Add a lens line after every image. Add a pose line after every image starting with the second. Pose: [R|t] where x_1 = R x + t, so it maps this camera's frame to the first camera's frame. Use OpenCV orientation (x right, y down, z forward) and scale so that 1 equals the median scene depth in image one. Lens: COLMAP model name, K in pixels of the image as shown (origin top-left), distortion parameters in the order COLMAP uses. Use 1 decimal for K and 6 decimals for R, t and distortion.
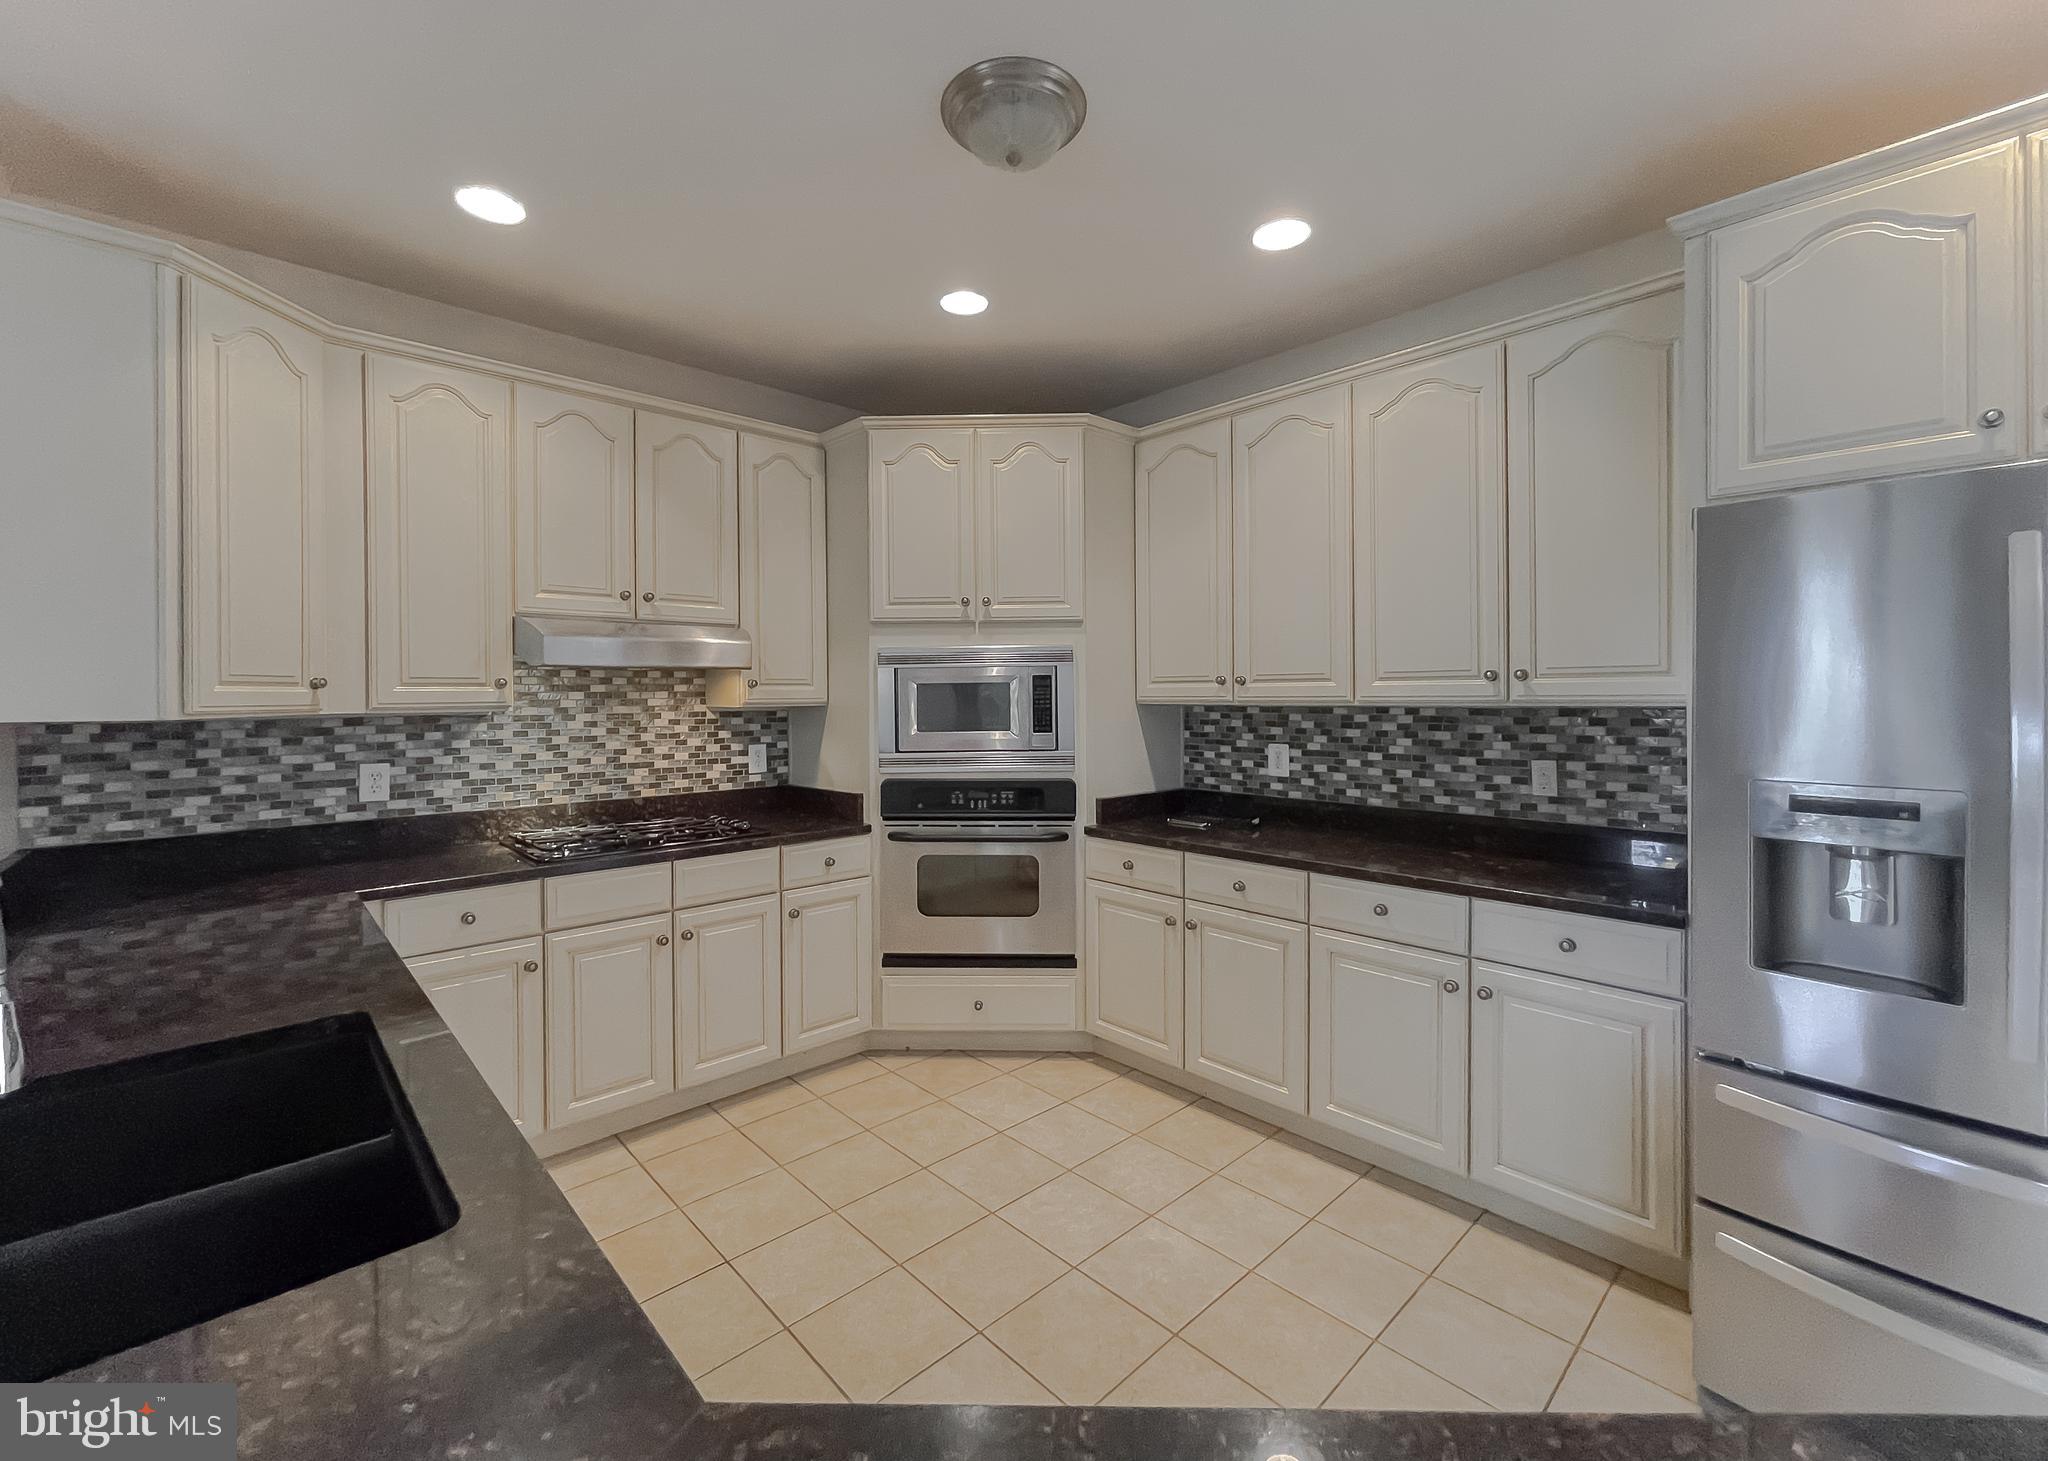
lens RADIAL K [[840.9, 0, 1026.3], [0, 840.9, 699.3], [0, 0, 1]] dist [0.000523, 0.000906]
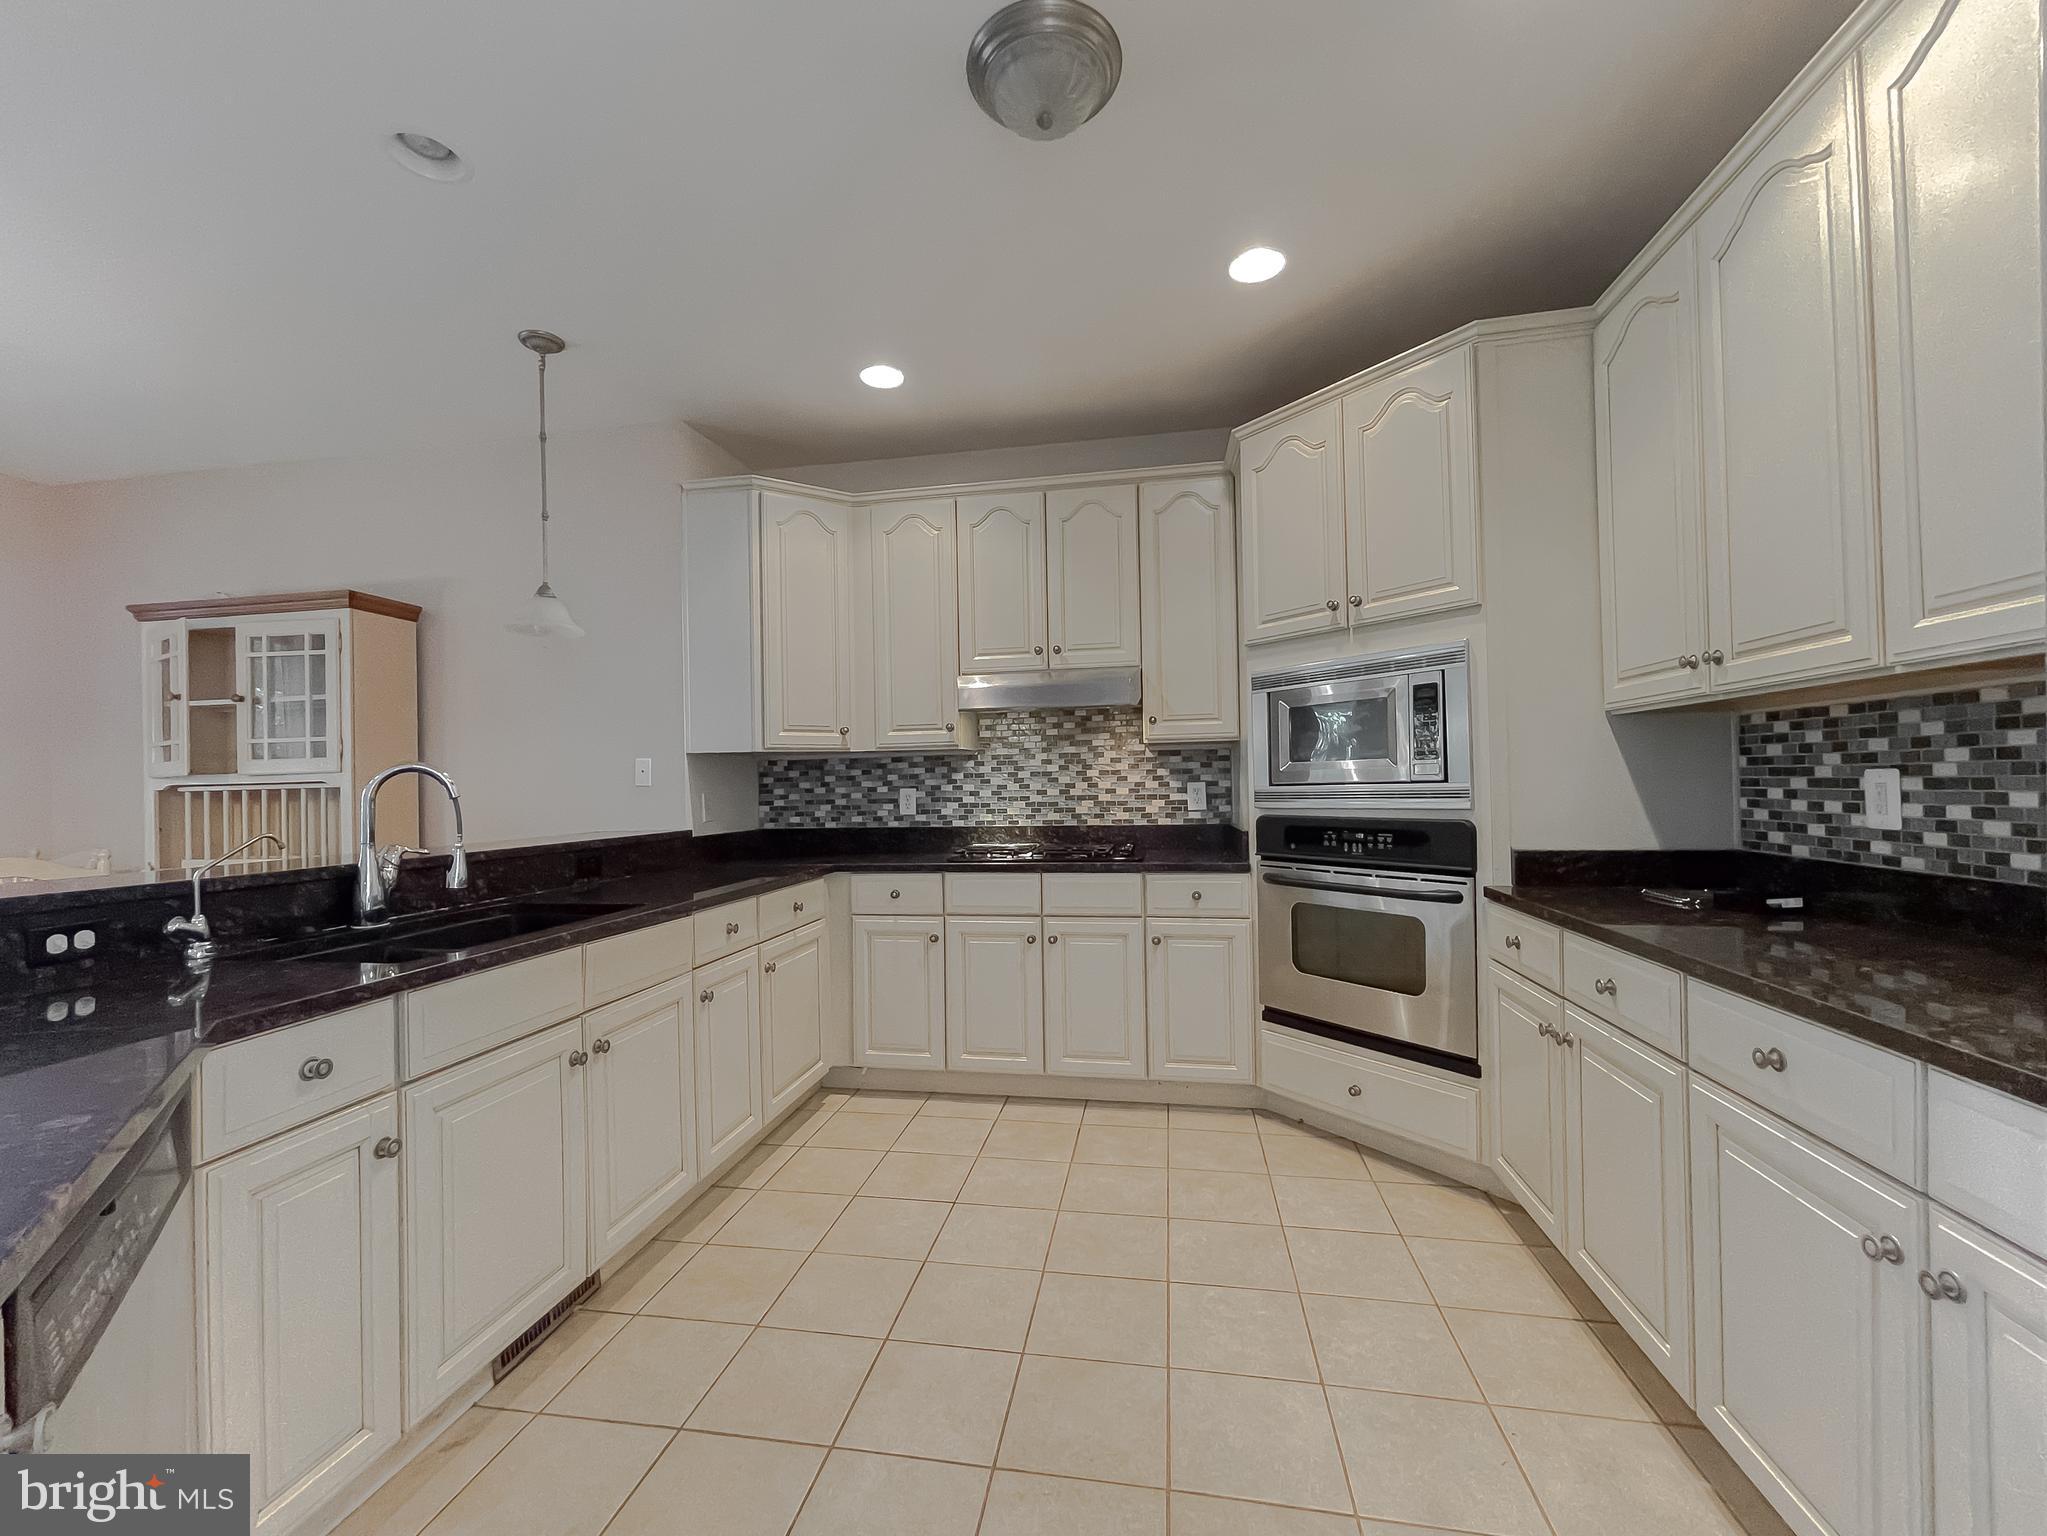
lens RADIAL K [[841.6, 0, 1019.8], [0, 841.6, 773.0], [0, 0, 1]] dist [-0.001111, -0.001612]
pose [[0.598181, -0.015577, -0.801210, 0.417690], [0.013225, 0.999867, -0.009565, 0.055815], [0.801252, -0.004875, 0.598307, 0.245126]]
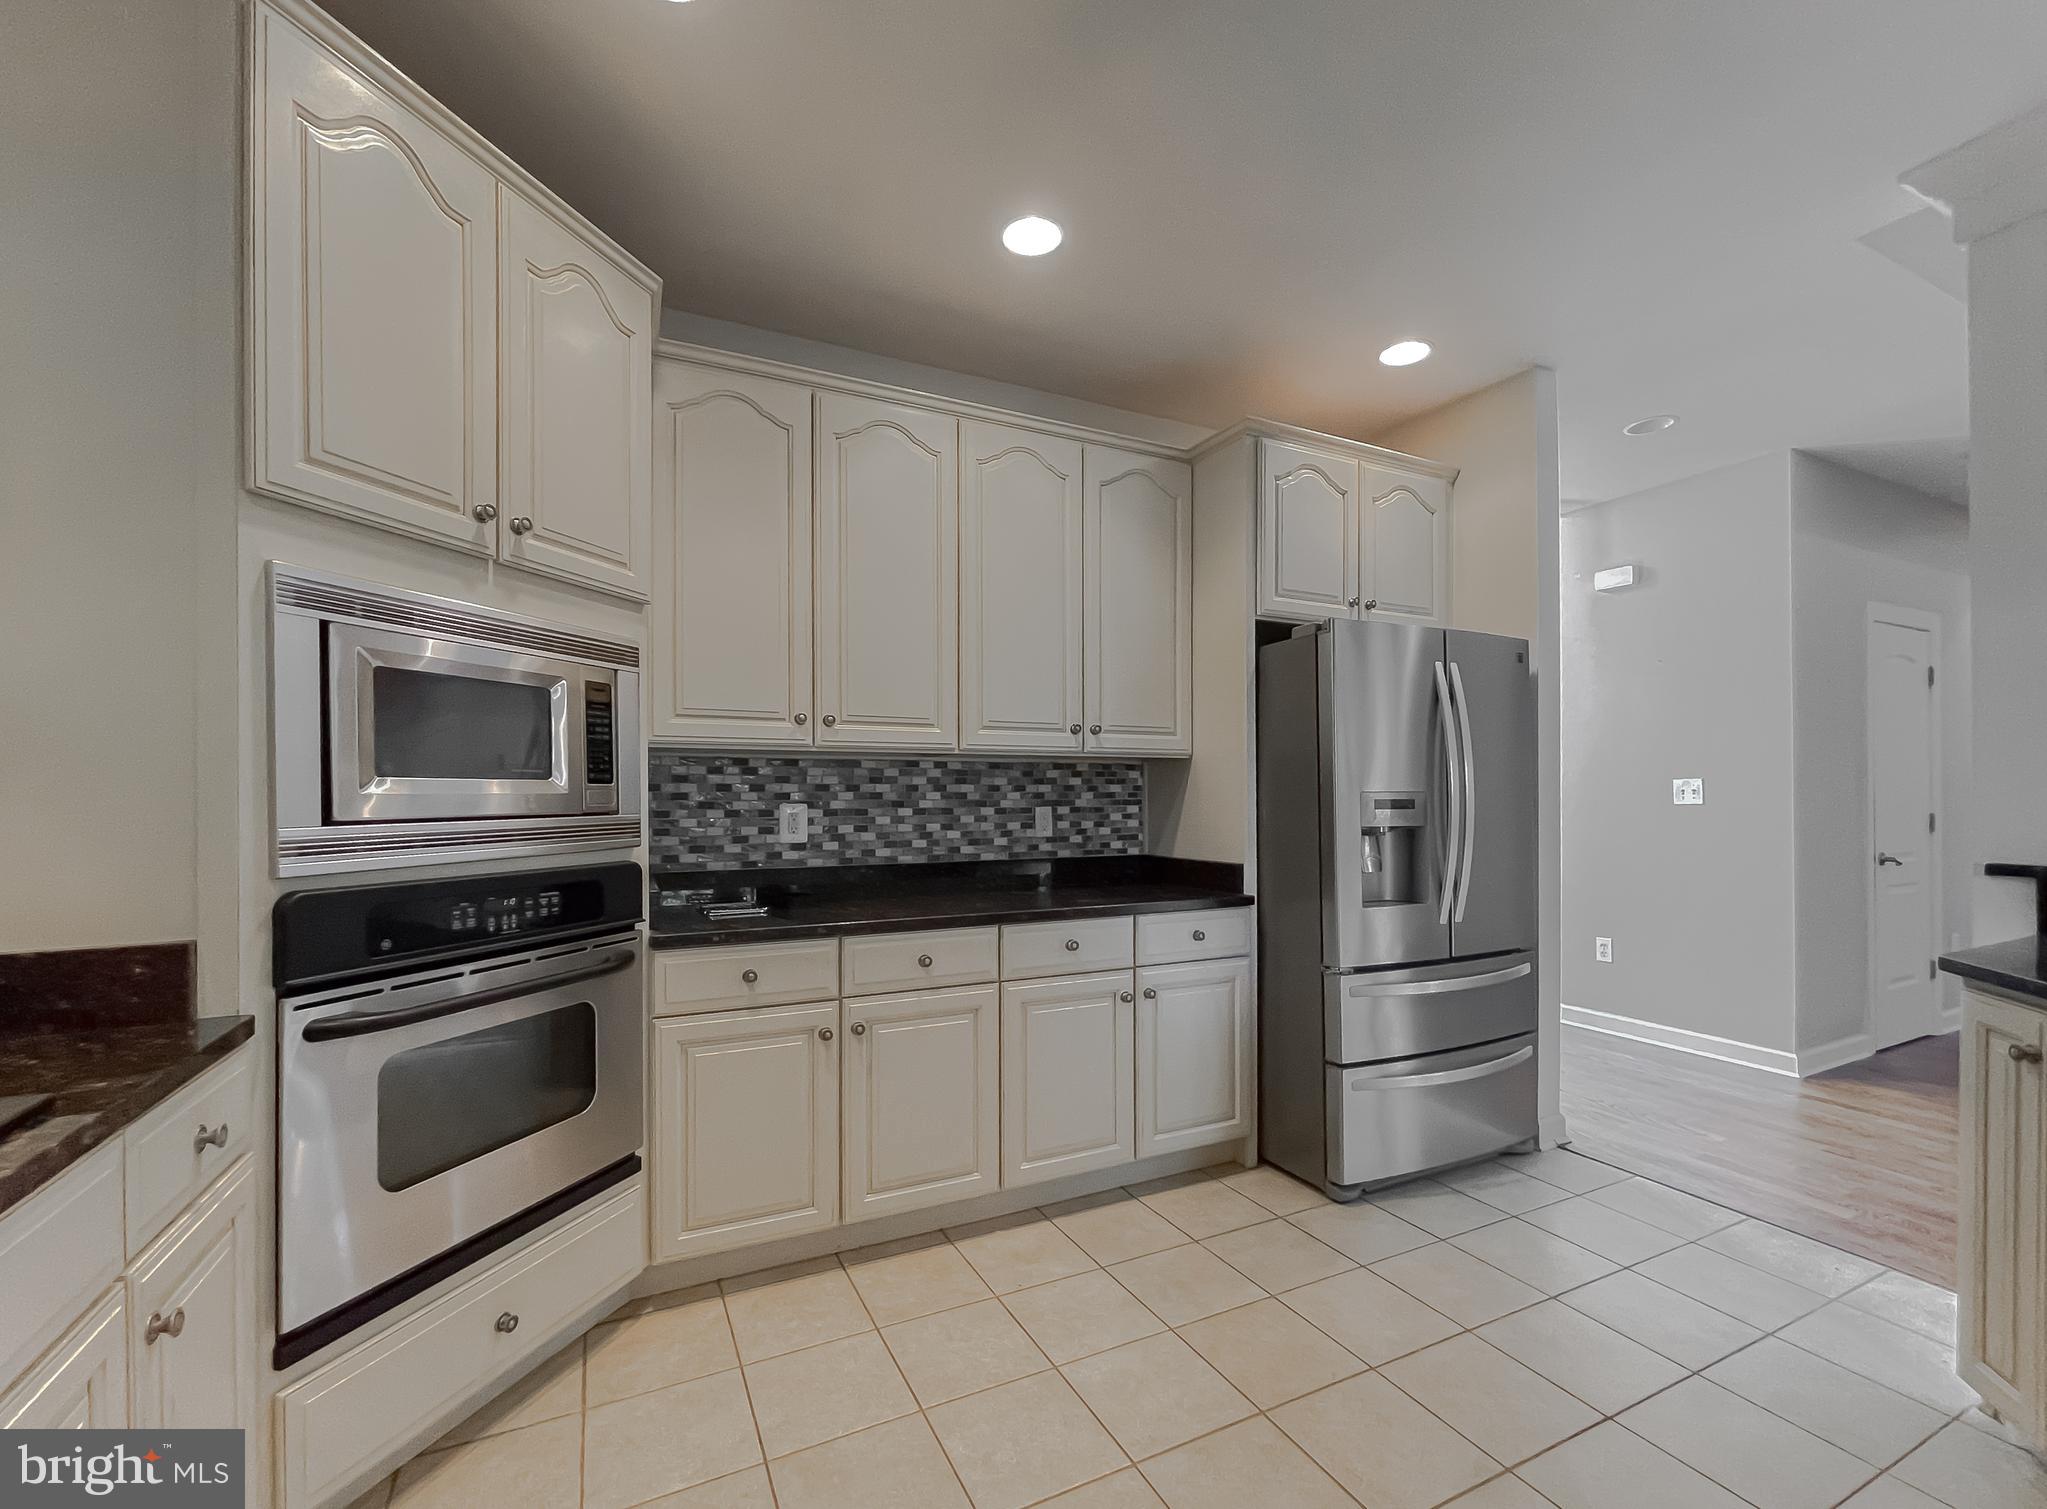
lens RADIAL K [[841.6, 0, 988.6], [0, 841.6, 796.6], [0, 0, 1]] dist [-0.001111, -0.001612]
pose [[0.330334, 0.005212, 0.943850, -0.441494], [0.006421, 0.999949, -0.007769, 0.055873], [-0.943842, 0.008626, 0.330283, 0.565630]]
